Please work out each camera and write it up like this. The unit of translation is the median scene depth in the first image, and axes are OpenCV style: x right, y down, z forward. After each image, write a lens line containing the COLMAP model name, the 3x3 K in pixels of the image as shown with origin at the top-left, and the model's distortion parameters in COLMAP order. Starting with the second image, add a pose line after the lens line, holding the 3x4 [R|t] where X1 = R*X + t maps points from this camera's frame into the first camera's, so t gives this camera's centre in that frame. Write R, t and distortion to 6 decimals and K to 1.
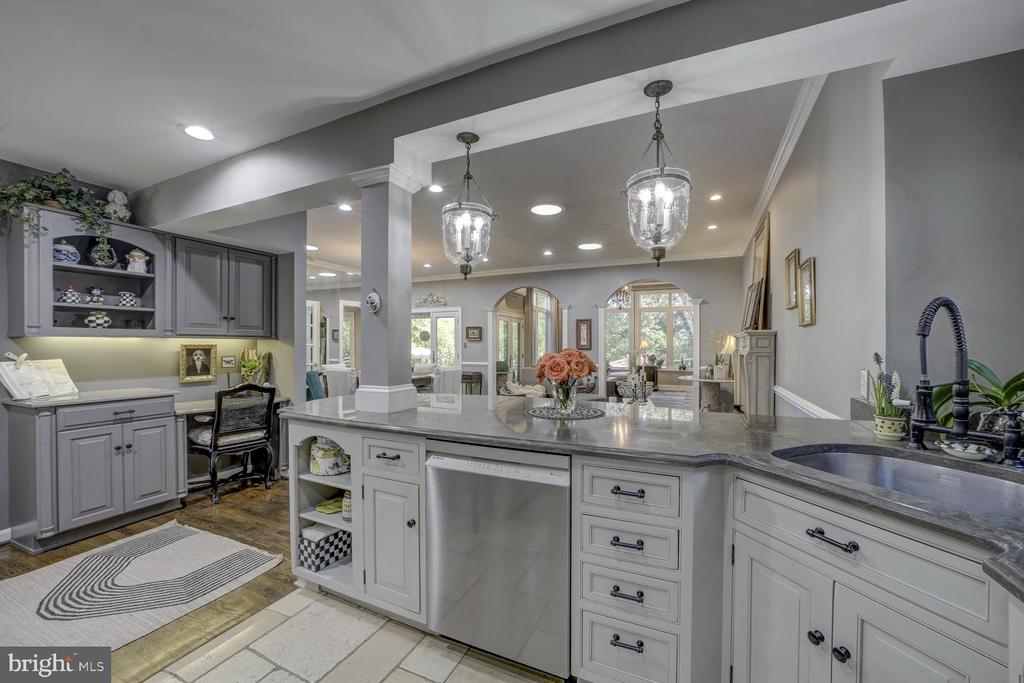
lens RADIAL K [[401.5, 0, 520.1], [0, 401.5, 348.0], [0, 0, 1]] dist [-0.030693, 0.009377]
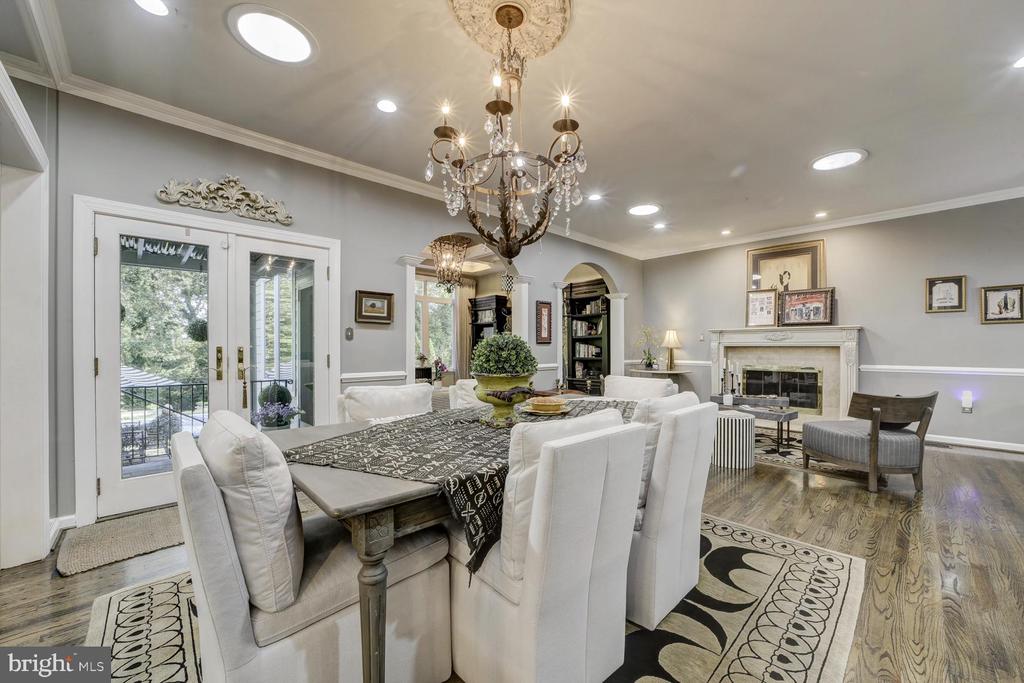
lens RADIAL K [[406.5, 0, 514.7], [0, 406.5, 347.2], [0, 0, 1]] dist [-0.033800, 0.010828]
pose [[0.357747, -0.003113, 0.933813, -1.179651], [0.008458, 0.999964, 0.000093, 0.021717], [-0.933780, 0.007865, 0.357761, 1.728768]]
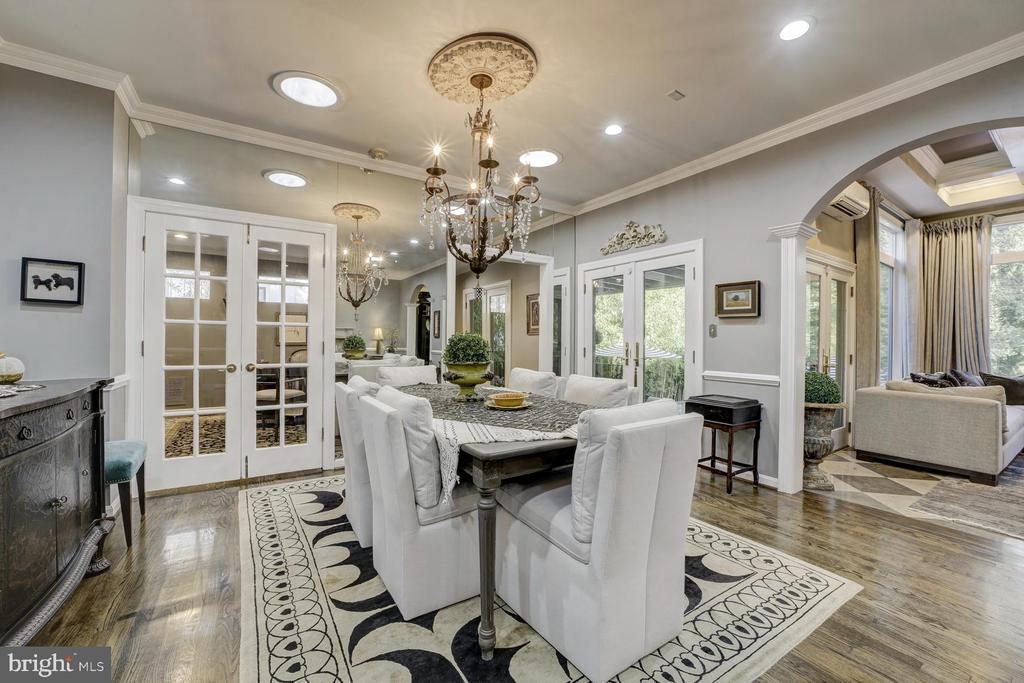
lens RADIAL K [[409.5, 0, 513.2], [0, 409.5, 346.7], [0, 0, 1]] dist [-0.022113, 0.000279]
pose [[0.845815, 0.012068, -0.533339, -0.219010], [-0.011498, 0.999924, 0.004390, 0.025261], [0.533352, 0.002419, 0.845890, 1.358425]]
